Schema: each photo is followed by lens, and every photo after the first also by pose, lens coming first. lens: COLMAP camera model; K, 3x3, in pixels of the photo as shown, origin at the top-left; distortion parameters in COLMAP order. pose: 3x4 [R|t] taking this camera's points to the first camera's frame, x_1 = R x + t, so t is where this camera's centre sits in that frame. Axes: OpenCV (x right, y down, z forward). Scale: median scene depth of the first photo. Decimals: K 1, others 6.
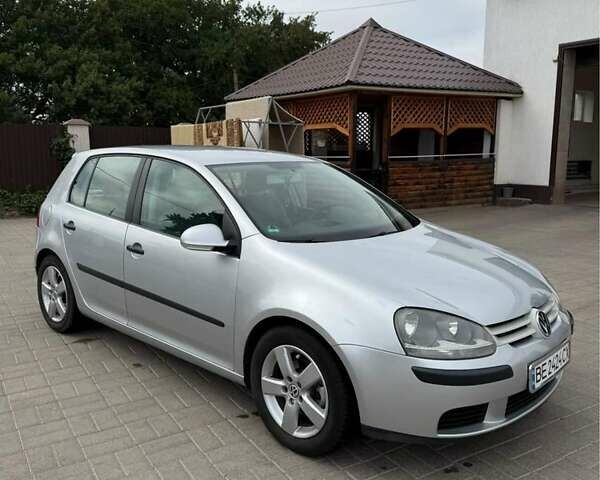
lens RADIAL K [[560.3, 0, 300.0], [0, 560.3, 240.0], [0, 0, 1]] dist [0.153360, -0.314201]
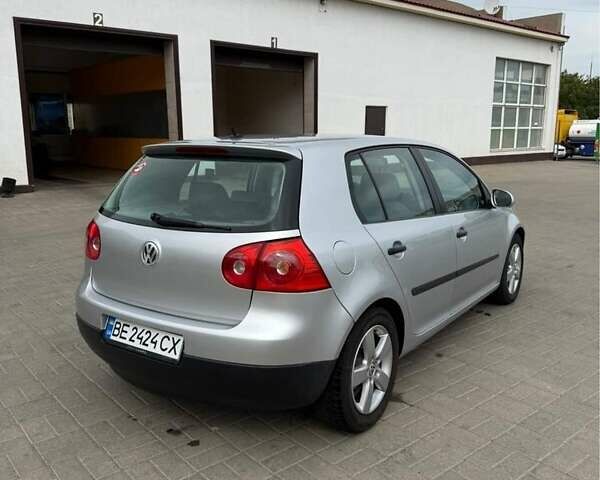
lens RADIAL K [[560.3, 0, 300.0], [0, 560.3, 240.0], [0, 0, 1]] dist [0.153360, -0.314201]
pose [[-0.140319, -0.191911, 0.971329, -0.426900], [0.163019, 0.963169, 0.213848, -0.082197], [-0.976594, 0.188352, -0.103866, 0.472832]]
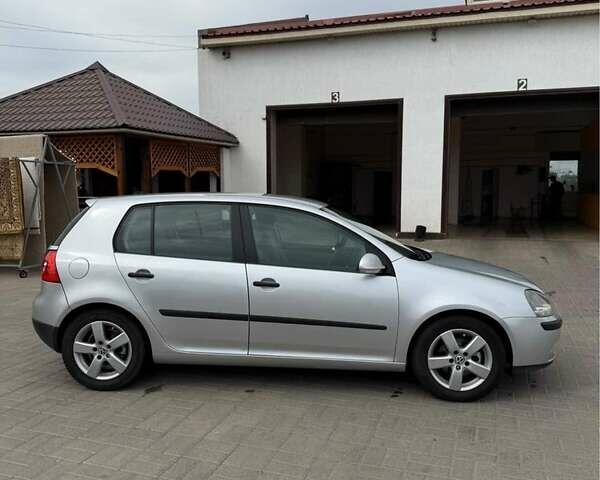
lens RADIAL K [[560.3, 0, 300.0], [0, 560.3, 240.0], [0, 0, 1]] dist [0.153360, -0.314201]
pose [[0.778731, -0.062357, 0.624252, -0.318298], [0.102507, 0.994323, -0.028549, -0.011123], [-0.618927, 0.086222, 0.780701, 0.020188]]
